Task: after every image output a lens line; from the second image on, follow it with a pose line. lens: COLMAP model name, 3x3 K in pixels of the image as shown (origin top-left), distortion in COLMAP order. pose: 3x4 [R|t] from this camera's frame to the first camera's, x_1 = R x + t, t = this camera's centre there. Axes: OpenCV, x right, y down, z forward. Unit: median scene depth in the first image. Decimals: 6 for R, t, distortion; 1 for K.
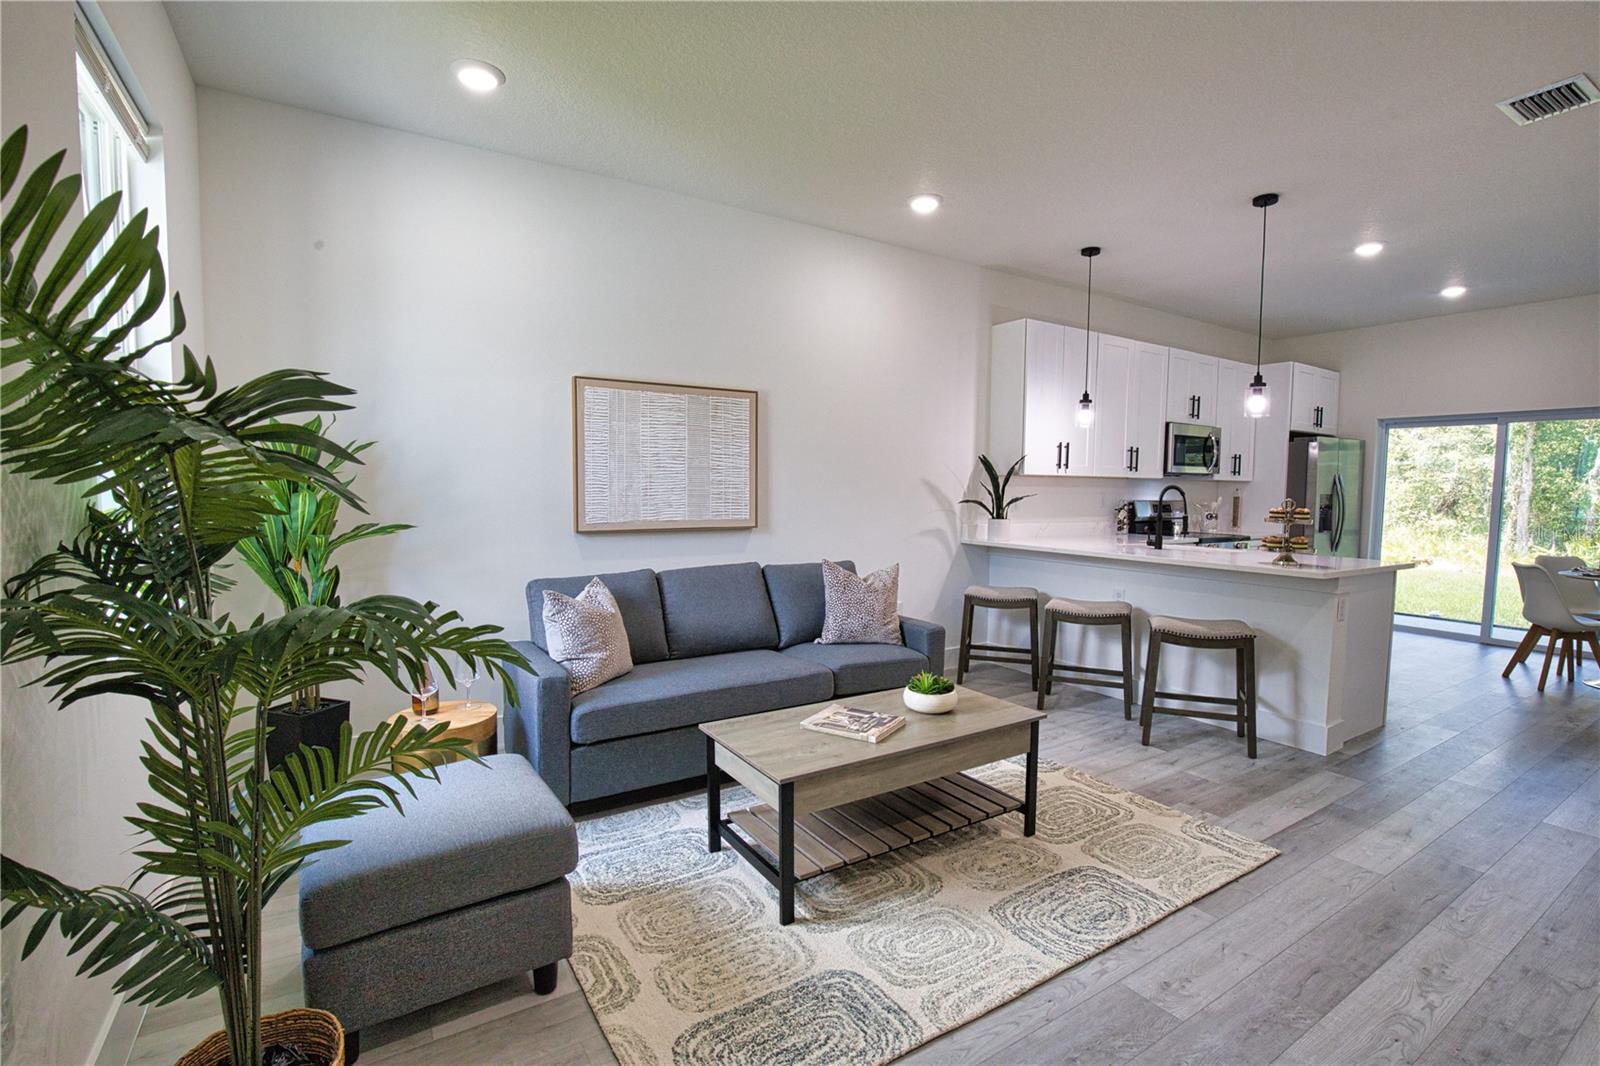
lens RADIAL K [[732.2, 0, 805.9], [0, 732.2, 539.0], [0, 0, 1]] dist [-0.037647, 0.008300]
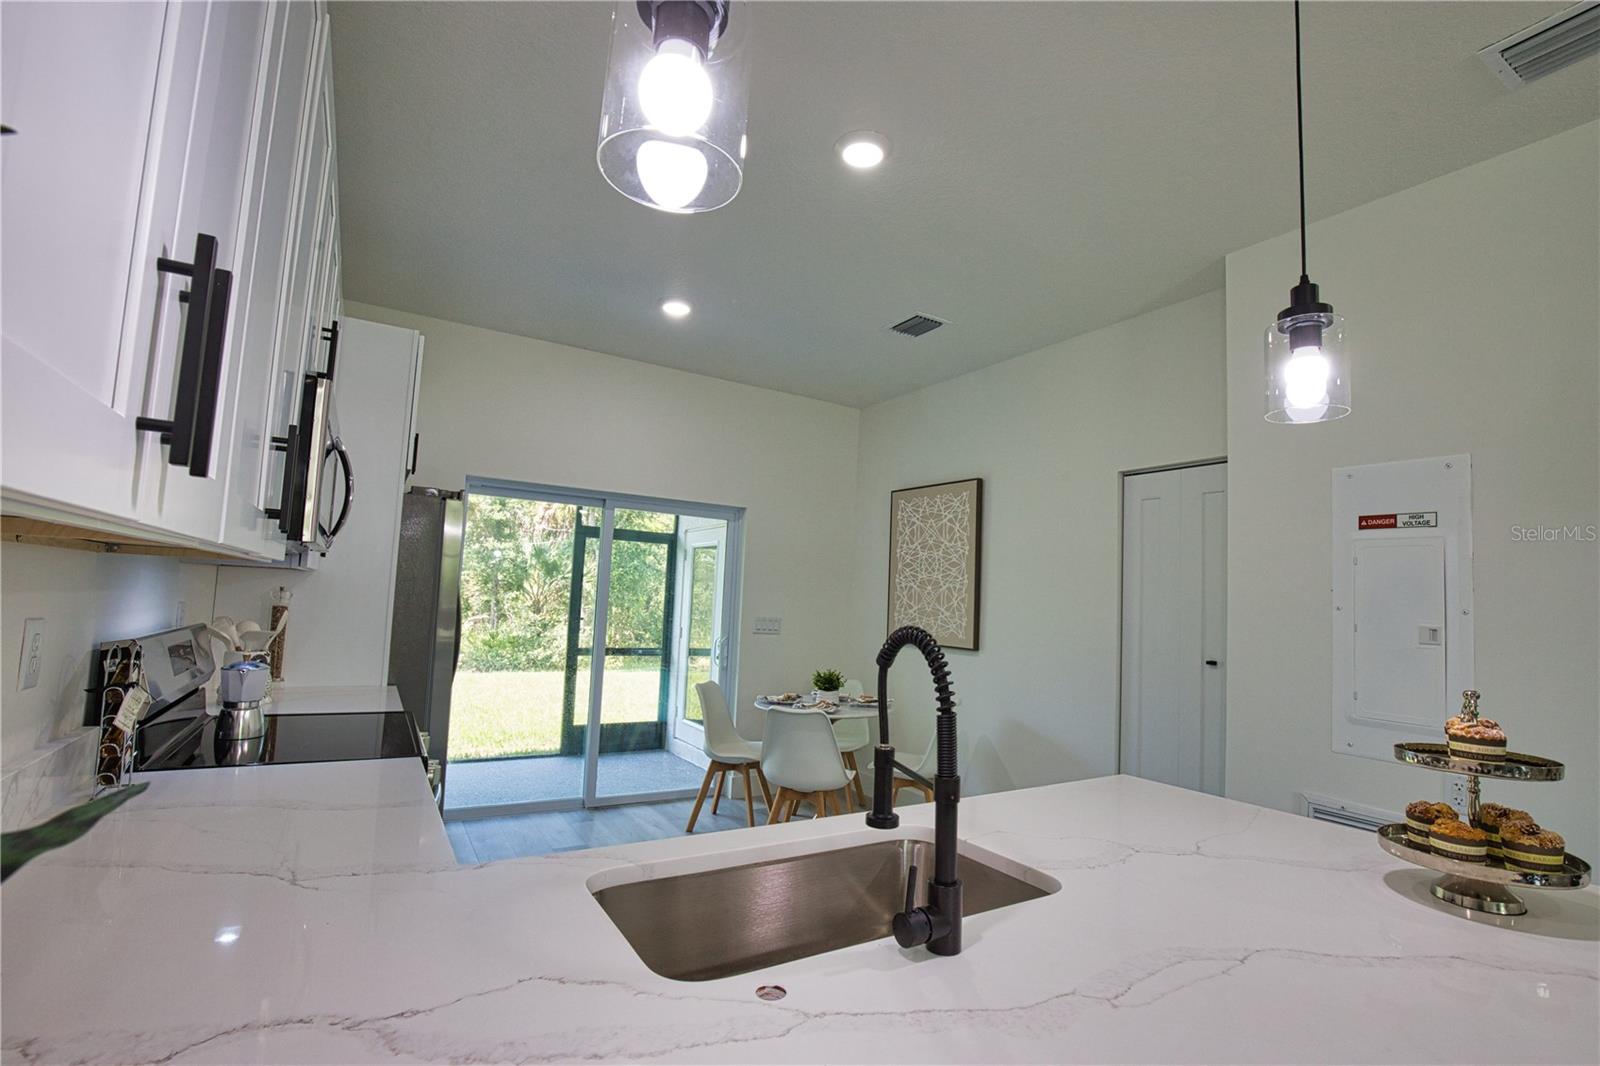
lens RADIAL K [[732.2, 0, 805.9], [0, 732.2, 539.0], [0, 0, 1]] dist [-0.037647, 0.008300]
pose [[0.016379, 0.074297, 0.997102, 0.221178], [0.029128, 0.996777, -0.074751, -0.068613], [-0.999441, 0.030268, 0.014162, 0.825333]]
